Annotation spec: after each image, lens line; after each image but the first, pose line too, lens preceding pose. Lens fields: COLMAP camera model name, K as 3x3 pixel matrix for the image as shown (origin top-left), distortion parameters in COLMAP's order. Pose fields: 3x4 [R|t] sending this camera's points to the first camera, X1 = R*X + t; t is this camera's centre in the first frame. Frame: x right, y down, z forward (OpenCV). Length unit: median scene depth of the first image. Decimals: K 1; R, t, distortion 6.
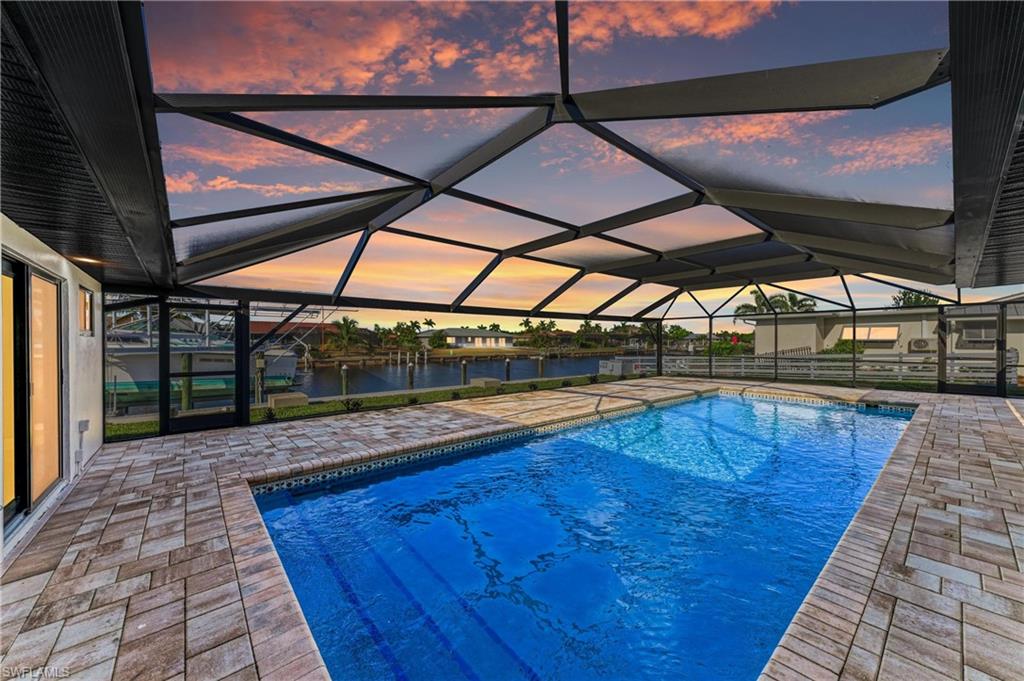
lens RADIAL K [[377.6, 0, 521.0], [0, 377.6, 342.2], [0, 0, 1]] dist [0.014993, 0.000066]
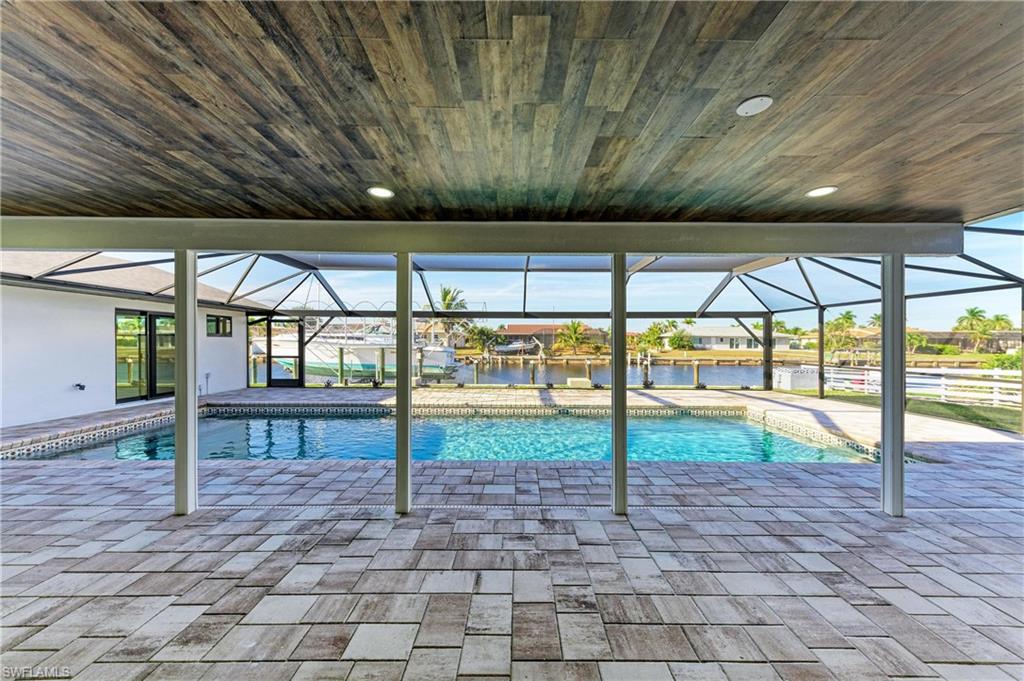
lens RADIAL K [[392.7, 0, 510.7], [0, 392.7, 342.4], [0, 0, 1]] dist [-0.001006, -0.000017]
pose [[0.761043, 0.007375, -0.648659, 0.403851], [-0.008035, 0.999966, 0.001941, 0.000001], [0.648652, 0.003735, 0.761076, 0.083956]]
